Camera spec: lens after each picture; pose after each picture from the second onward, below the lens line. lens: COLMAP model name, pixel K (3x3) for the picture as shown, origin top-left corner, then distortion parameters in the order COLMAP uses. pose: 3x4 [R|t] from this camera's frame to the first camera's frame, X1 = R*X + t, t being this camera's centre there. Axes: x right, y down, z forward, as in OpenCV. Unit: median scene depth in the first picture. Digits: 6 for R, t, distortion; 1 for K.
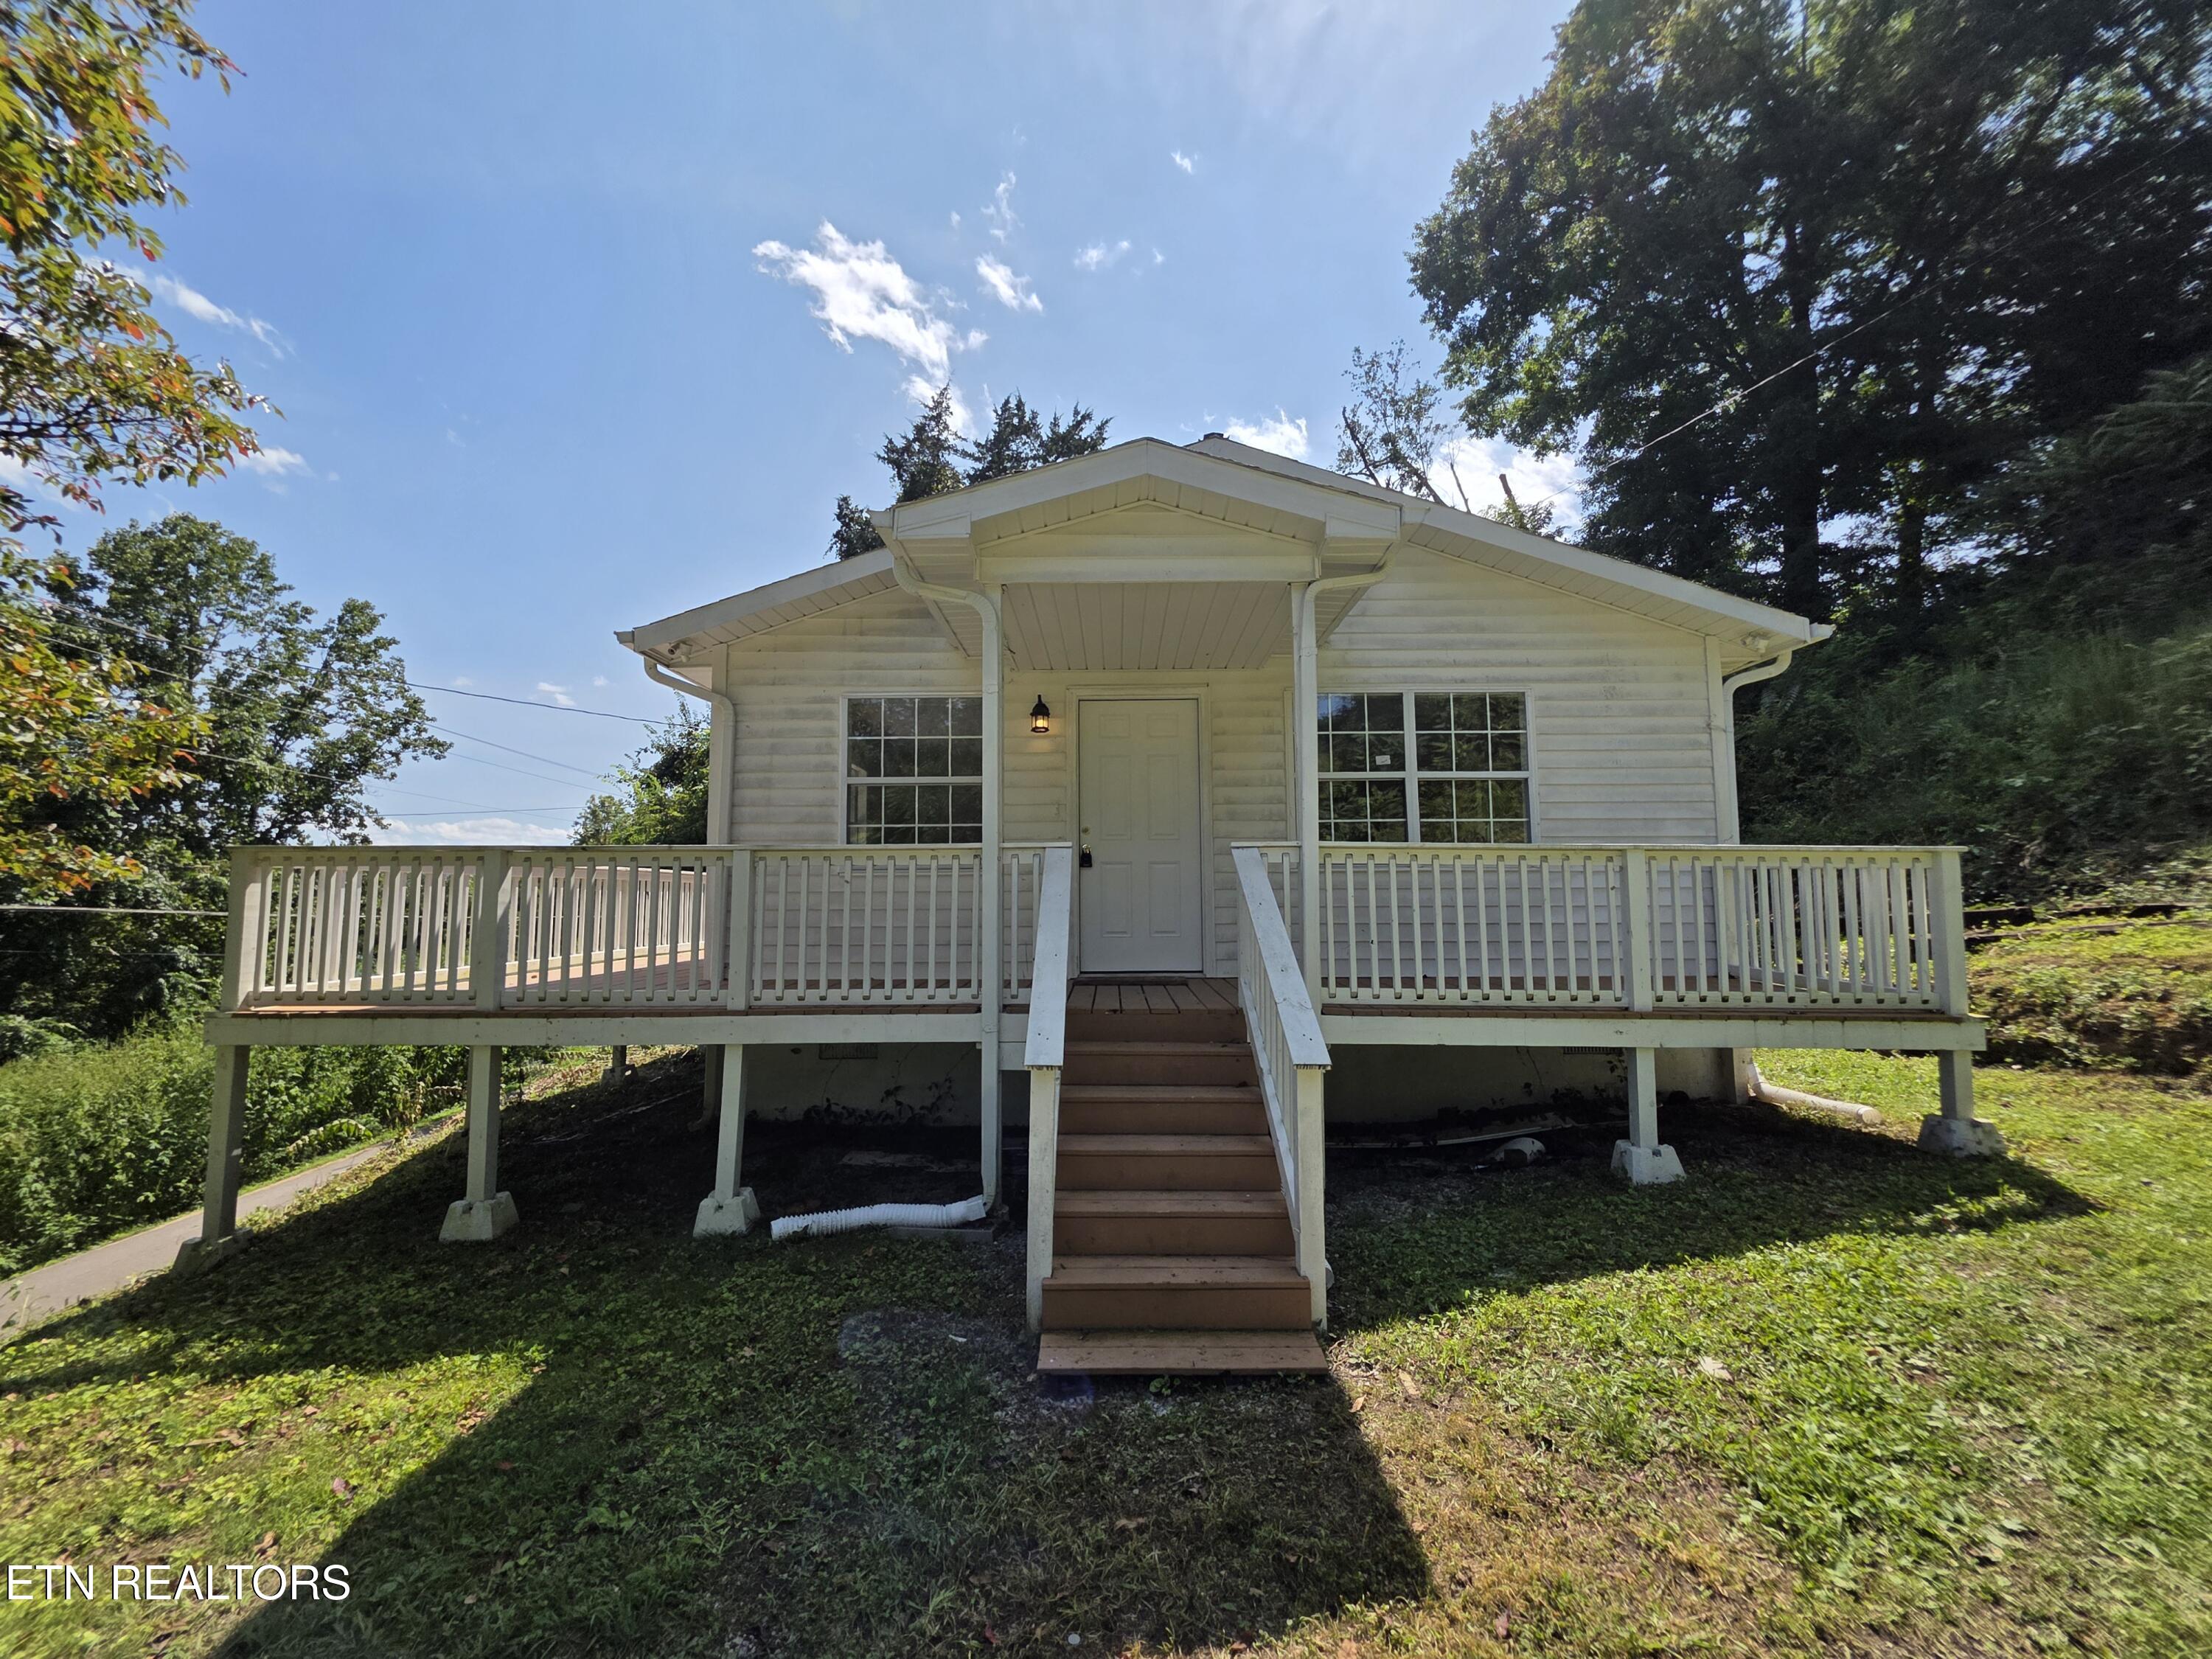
lens RADIAL K [[888.2, 0, 1105.6], [0, 888.2, 821.3], [0, 0, 1]] dist [0.002465, 0.001045]
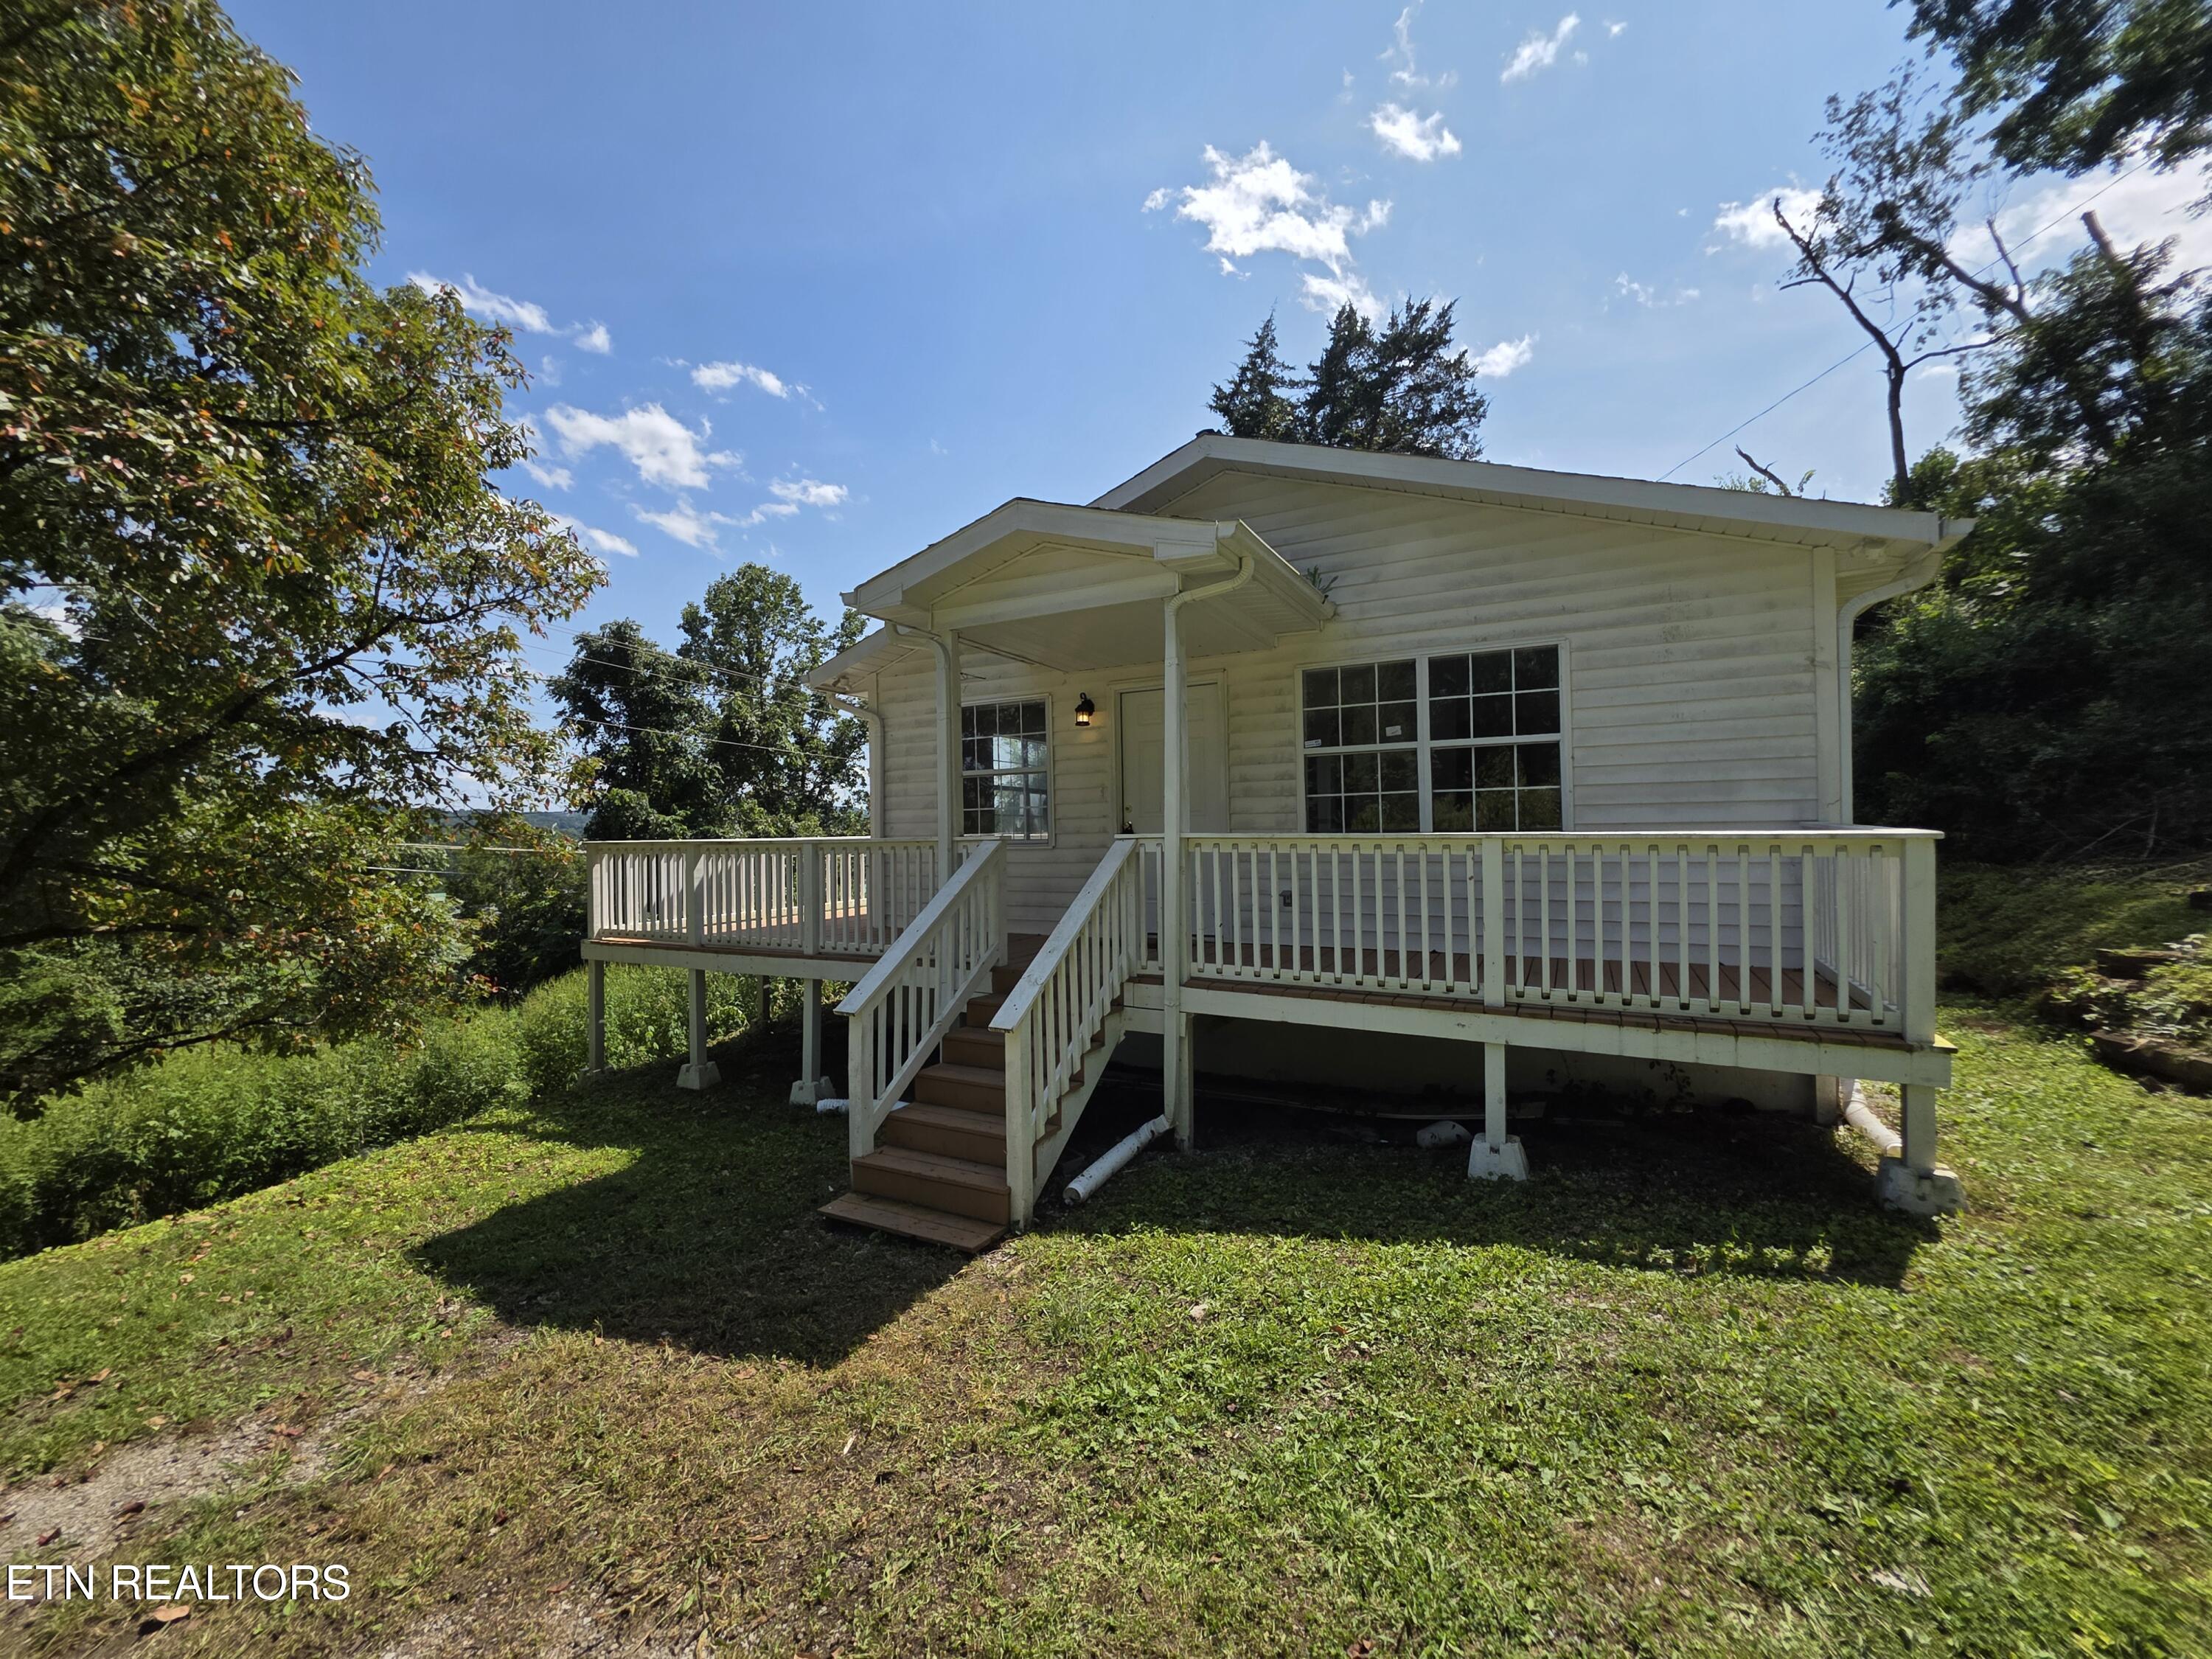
lens RADIAL K [[888.2, 0, 1100.6], [0, 888.2, 833.3], [0, 0, 1]] dist [0.002465, 0.001045]
pose [[0.886705, -0.010788, -0.462210, 0.100691], [0.053431, 0.995420, 0.079270, -0.010917], [0.459238, -0.094986, 0.883220, -0.004665]]
